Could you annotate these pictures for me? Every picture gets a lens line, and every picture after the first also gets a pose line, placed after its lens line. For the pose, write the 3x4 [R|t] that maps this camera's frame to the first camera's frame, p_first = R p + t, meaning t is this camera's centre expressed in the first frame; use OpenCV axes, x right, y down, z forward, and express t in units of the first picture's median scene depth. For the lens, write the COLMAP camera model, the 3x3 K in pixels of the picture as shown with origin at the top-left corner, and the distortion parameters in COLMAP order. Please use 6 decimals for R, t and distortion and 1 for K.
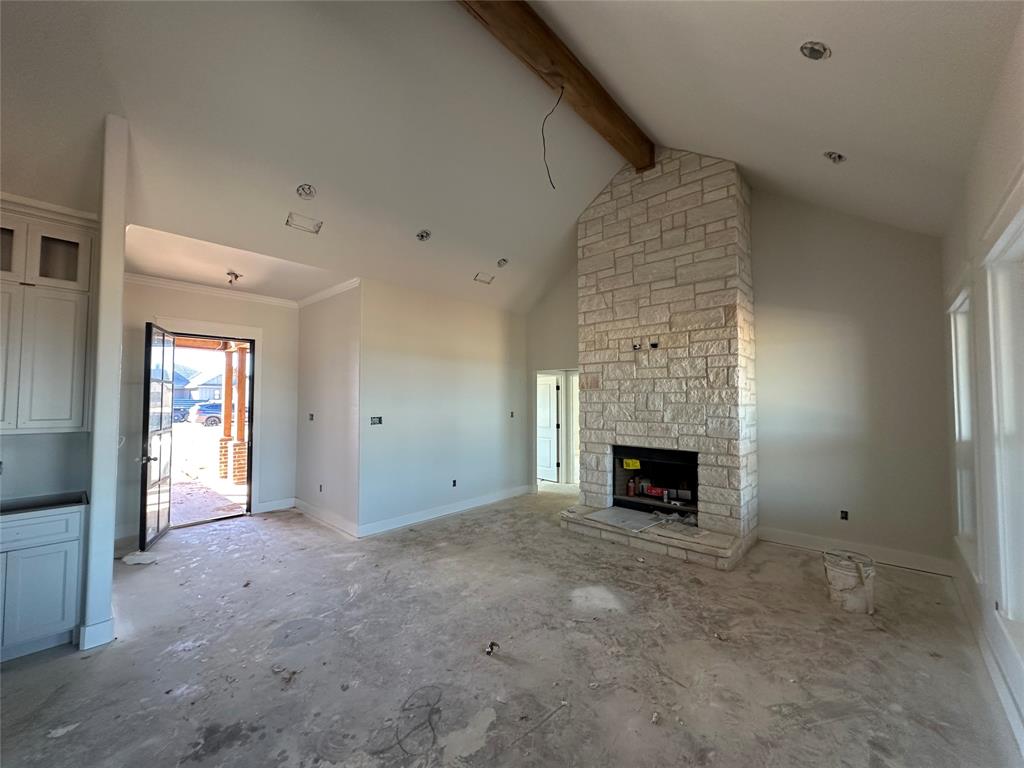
lens RADIAL K [[406.0, 0, 512.8], [0, 406.0, 383.9], [0, 0, 1]] dist [-0.001641, 0.000071]
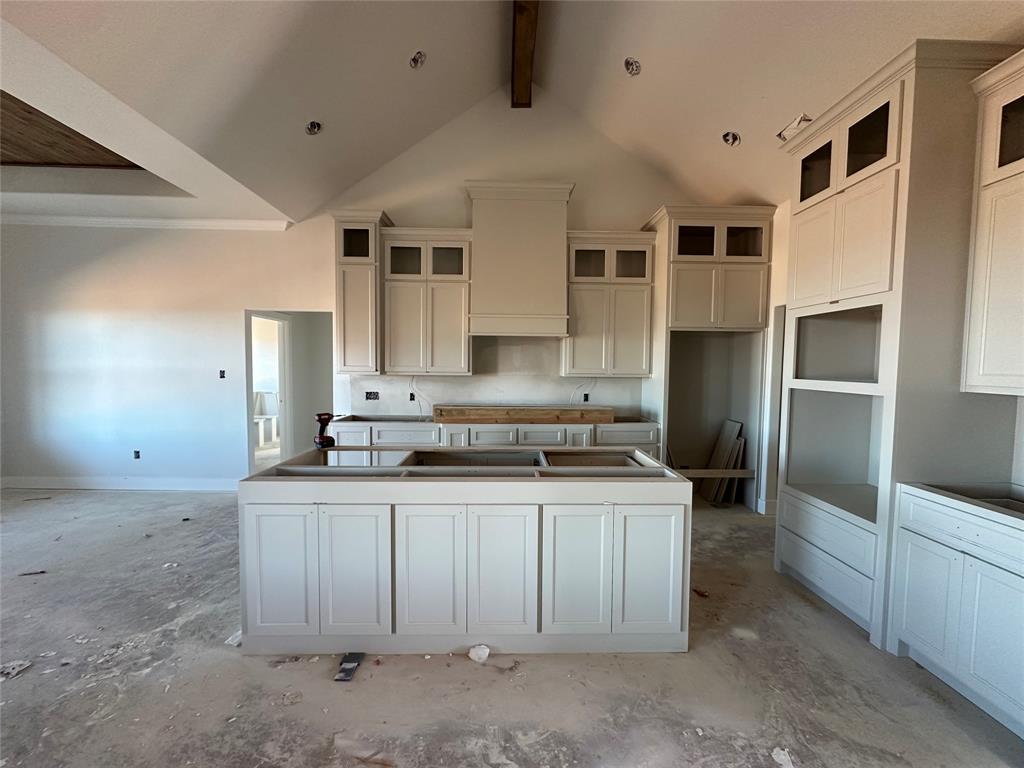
lens RADIAL K [[406.0, 0, 512.8], [0, 406.0, 383.9], [0, 0, 1]] dist [-0.001641, 0.000071]
pose [[-0.726819, 0.028633, -0.686231, -0.093543], [0.017967, 0.999581, 0.022678, 0.044202], [0.686594, 0.004153, -0.727030, 0.536354]]
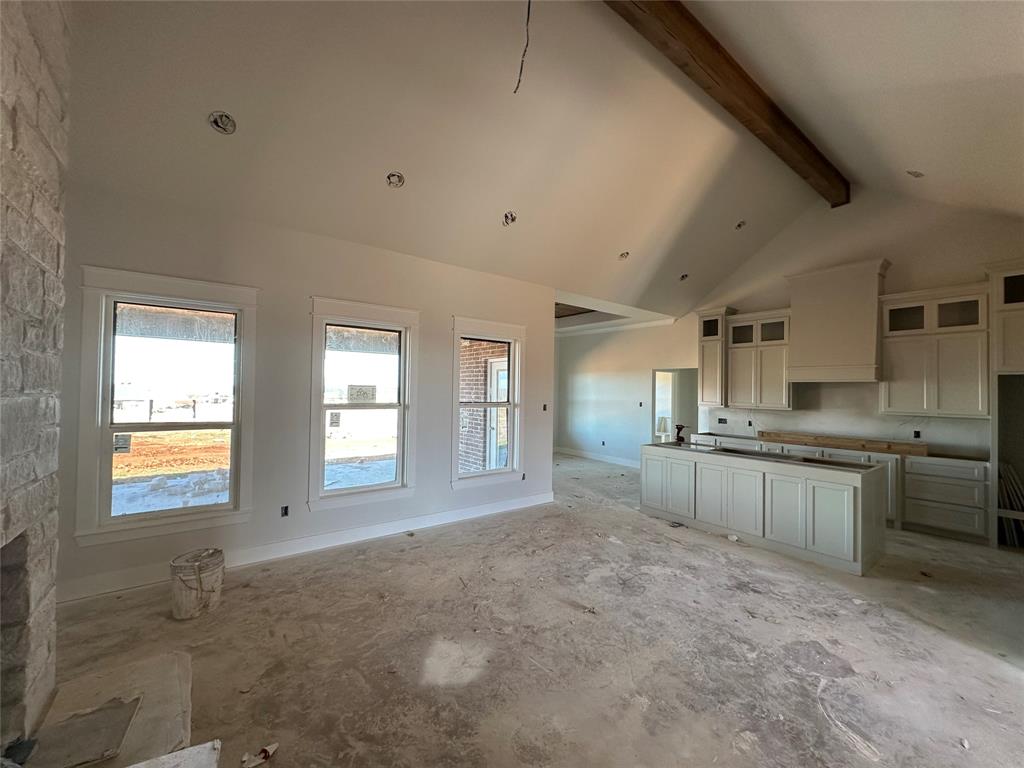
lens RADIAL K [[406.0, 0, 512.8], [0, 406.0, 383.9], [0, 0, 1]] dist [-0.001641, 0.000071]
pose [[-0.982917, -0.011738, 0.183675, -0.023097], [-0.021922, 0.998326, -0.053515, 0.049355], [-0.182740, -0.056627, -0.981529, 1.277312]]
